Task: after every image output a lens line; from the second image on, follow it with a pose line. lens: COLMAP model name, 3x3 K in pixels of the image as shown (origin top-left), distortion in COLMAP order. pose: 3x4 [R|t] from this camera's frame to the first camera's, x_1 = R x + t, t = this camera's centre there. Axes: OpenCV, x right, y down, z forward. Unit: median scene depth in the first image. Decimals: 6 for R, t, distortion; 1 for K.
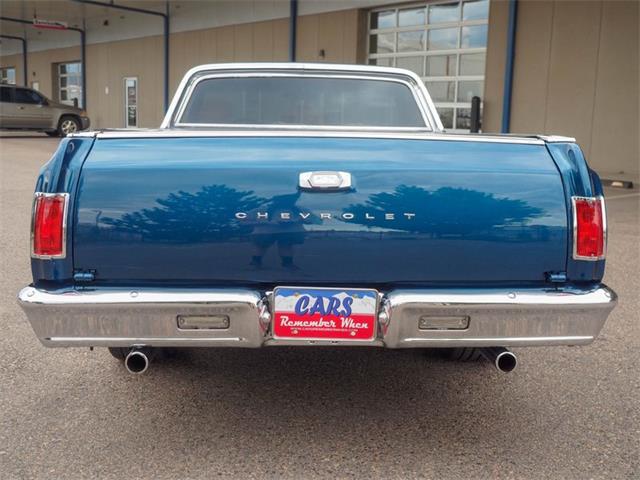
lens RADIAL K [[780.4, 0, 320.0], [0, 780.4, 240.0], [0, 0, 1]] dist [-0.001826, 0.004622]
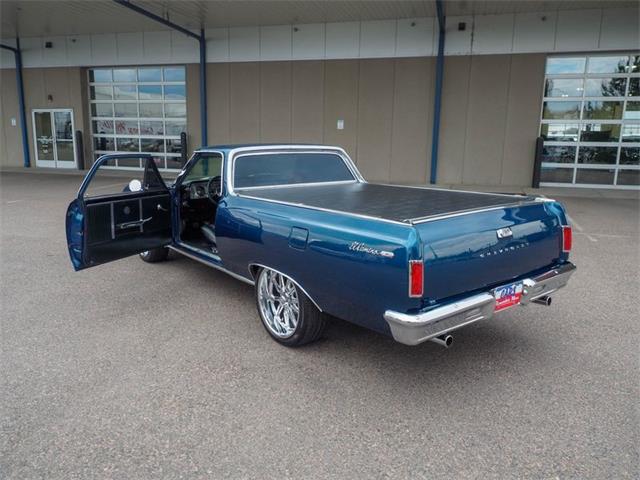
lens RADIAL K [[495.5, 0, 322.2], [0, 495.5, 230.8], [0, 0, 1]] dist [-0.006526, 0.004086]
pose [[0.814515, -0.119555, 0.567690, -1.121326], [0.096215, 0.992822, 0.071039, -0.219235], [-0.572108, -0.003242, 0.820172, 0.199498]]
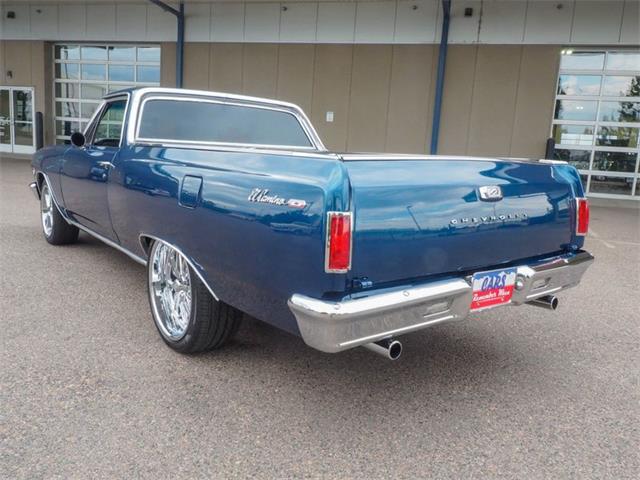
lens RADIAL K [[523.2, 0, 327.1], [0, 523.2, 230.6], [0, 0, 1]] dist [0.004647, -0.005382]
pose [[0.810673, -0.069489, 0.581361, -0.767441], [0.052266, 0.997557, 0.046355, -0.066892], [-0.583161, -0.007193, 0.812324, 0.411803]]
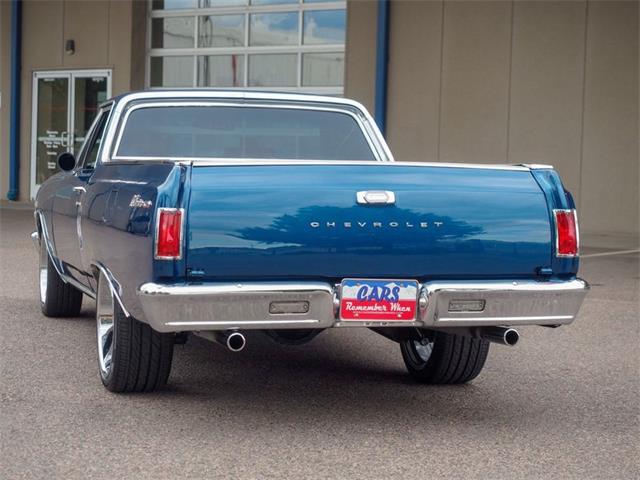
lens RADIAL K [[1508.6, 0, 320.0], [0, 1508.6, 240.0], [0, 0, 1]] dist [0.022855, -0.040692]
pose [[0.974293, -0.010625, 0.225032, -0.647650], [0.032470, 0.995080, -0.093598, 0.225456], [-0.222931, 0.098499, 0.969845, -1.407044]]
